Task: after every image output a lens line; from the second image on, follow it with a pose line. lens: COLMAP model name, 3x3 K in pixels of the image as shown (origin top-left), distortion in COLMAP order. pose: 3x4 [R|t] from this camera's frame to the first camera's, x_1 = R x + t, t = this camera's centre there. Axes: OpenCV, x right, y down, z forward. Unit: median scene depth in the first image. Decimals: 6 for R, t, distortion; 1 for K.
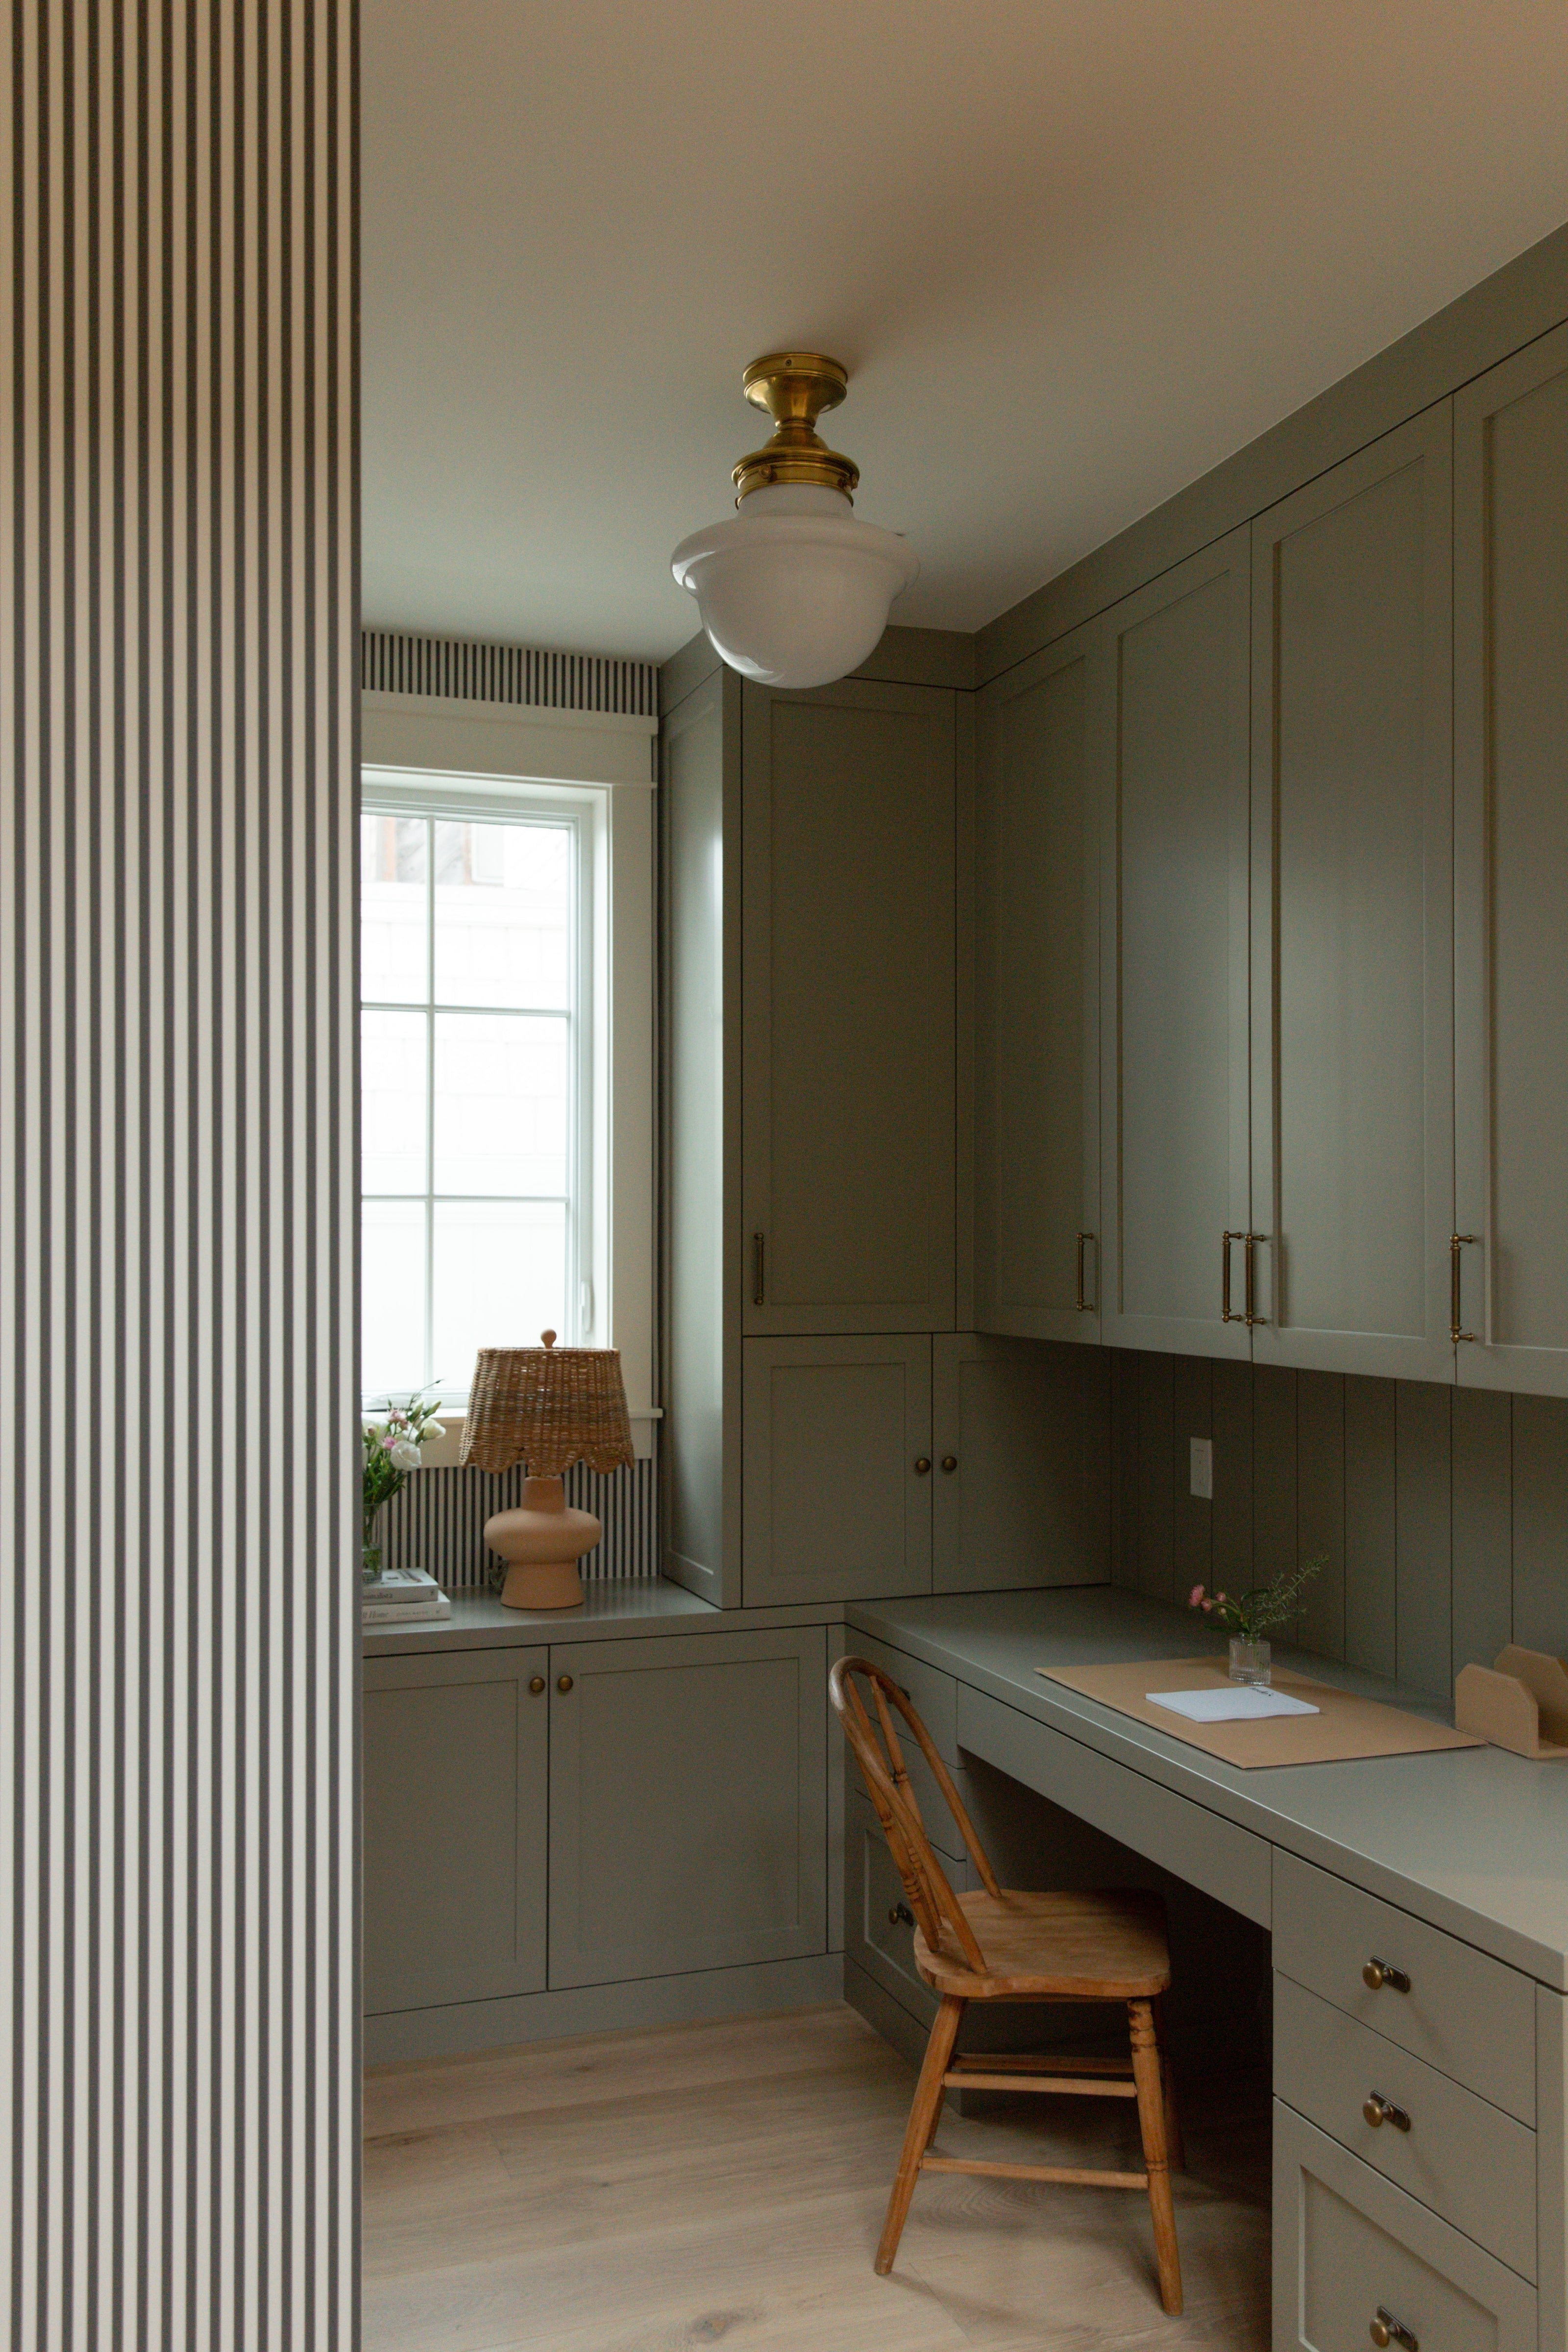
lens RADIAL K [[1952.6, 0, 774.1], [0, 1952.6, 1198.4], [0, 0, 1]] dist [0.032402, -0.001429]
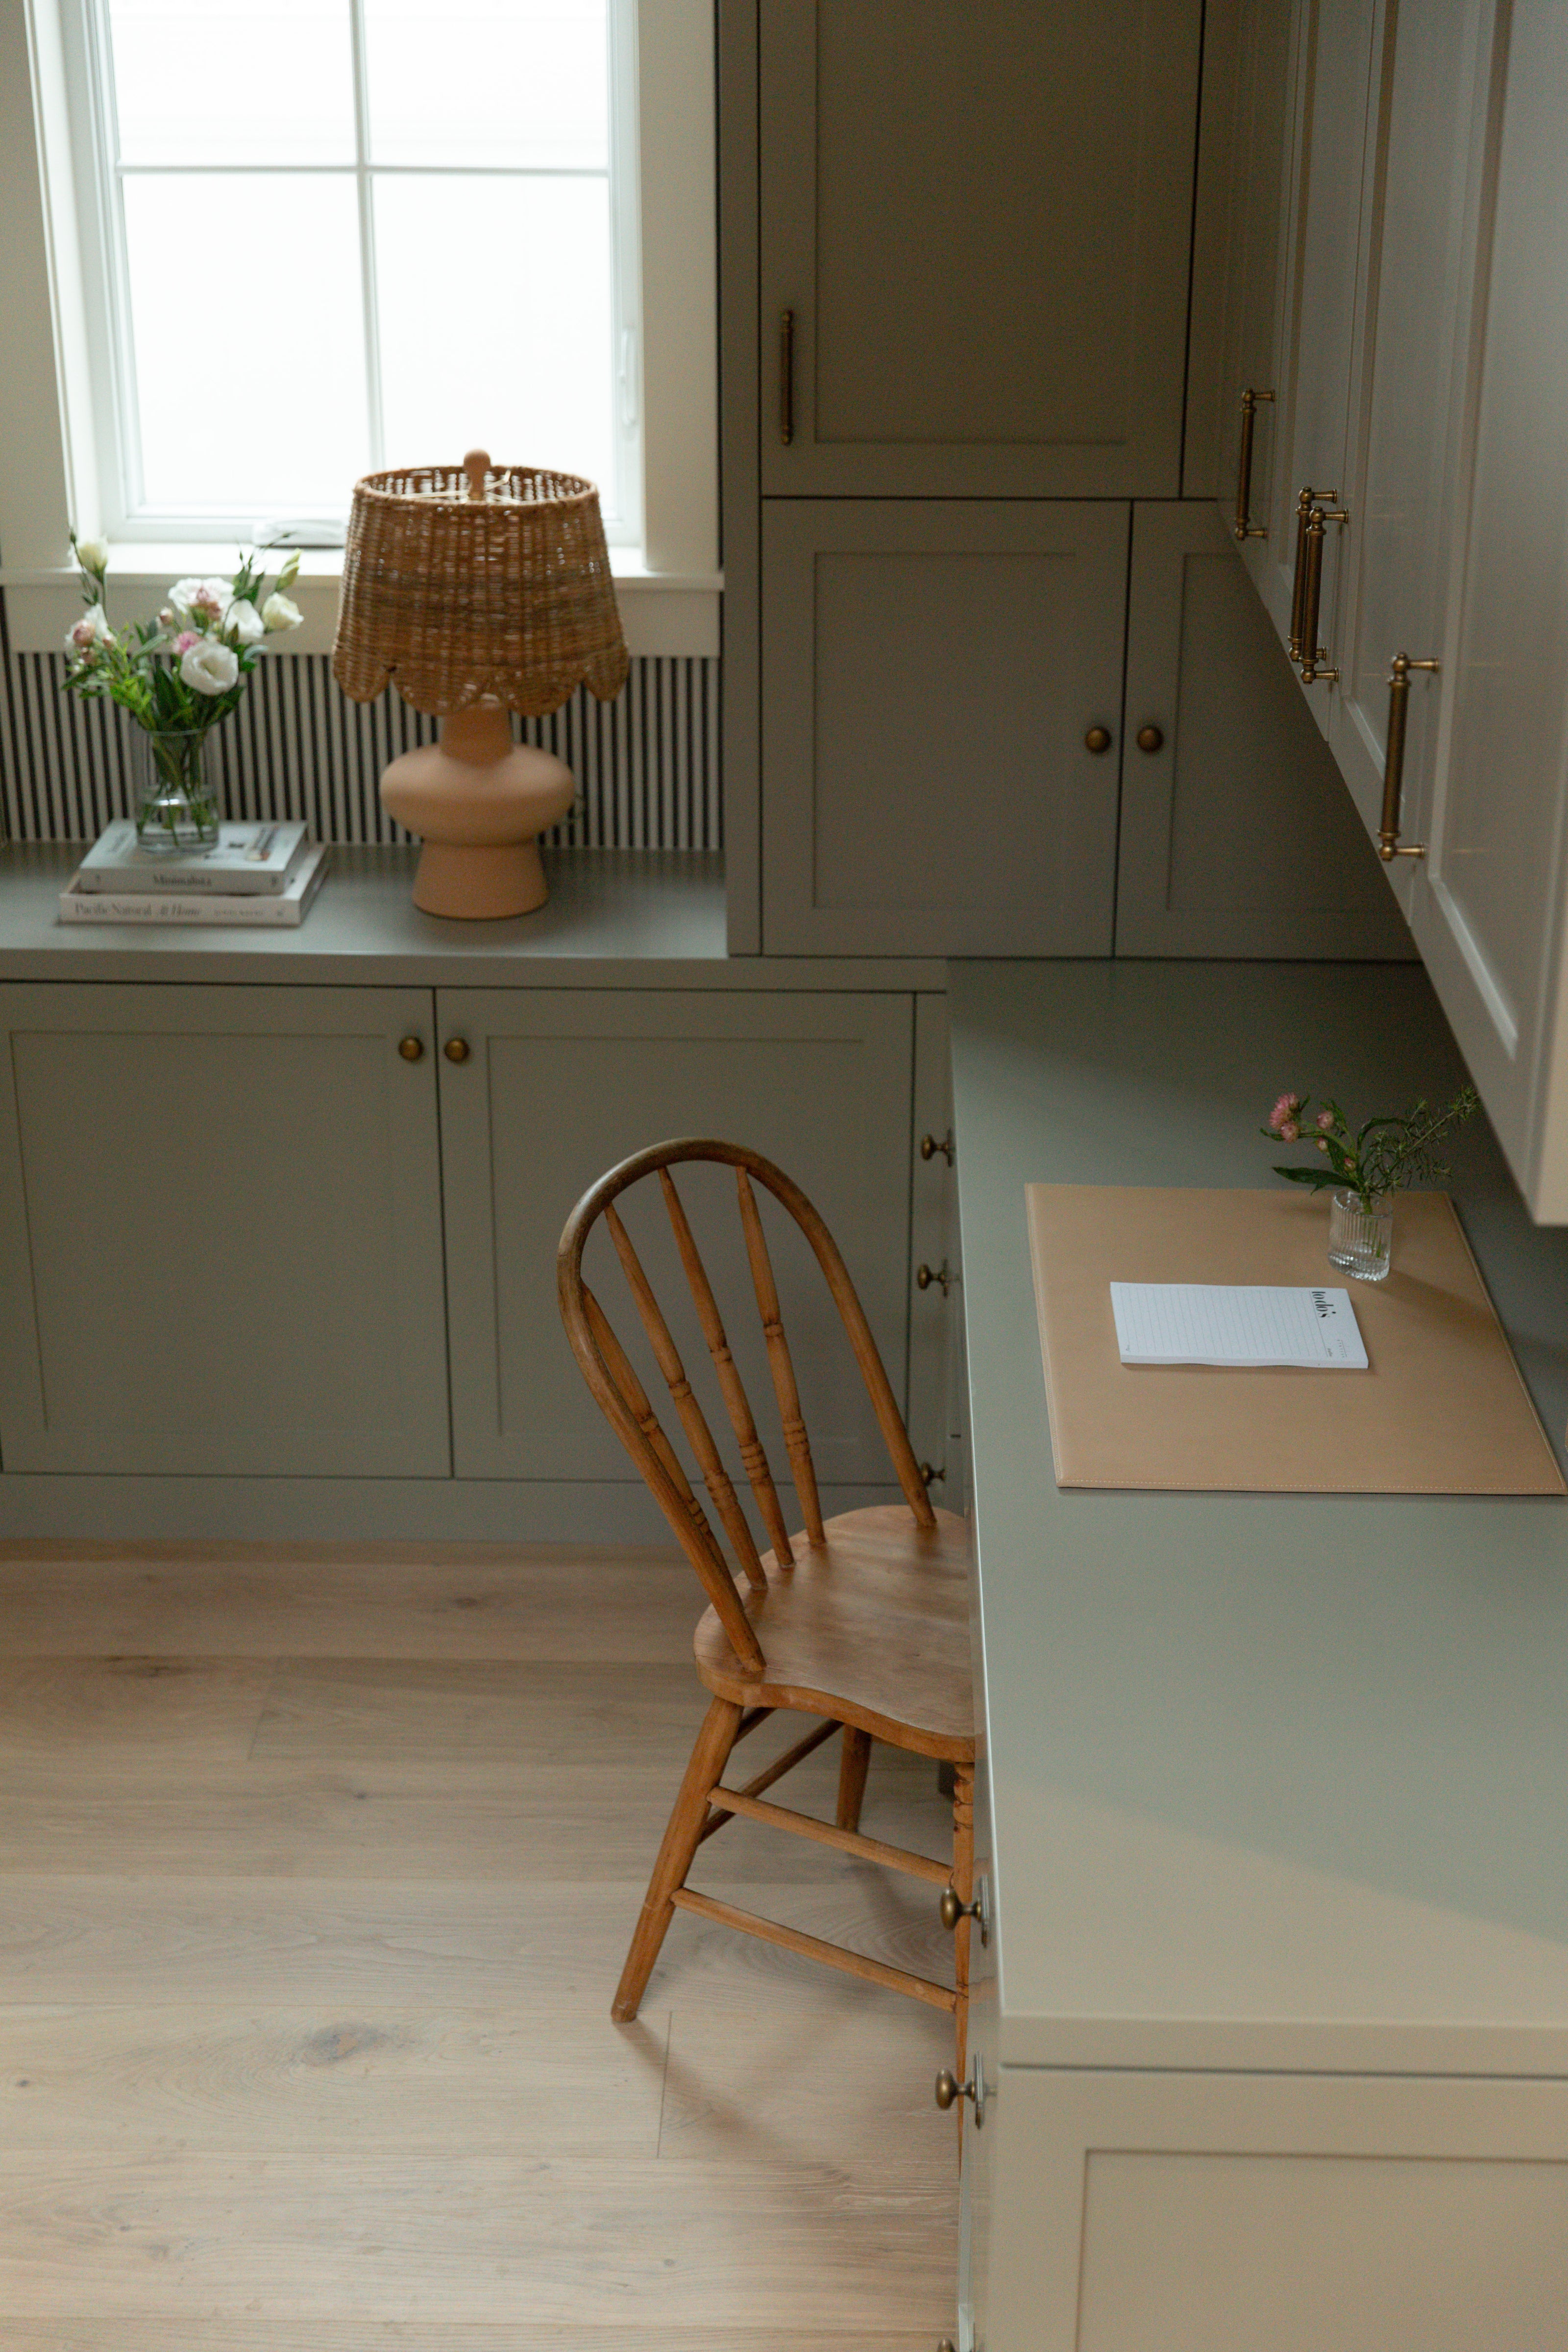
lens RADIAL K [[3376.2, 0, 786.0], [0, 3376.2, 1186.3], [0, 0, 1]] dist [0.001104, 0.000000]
pose [[0.934171, 0.138934, -0.328668, 0.346130], [0.005388, 0.915489, 0.402307, -0.142041], [0.356786, -0.377594, 0.854474, 0.103858]]
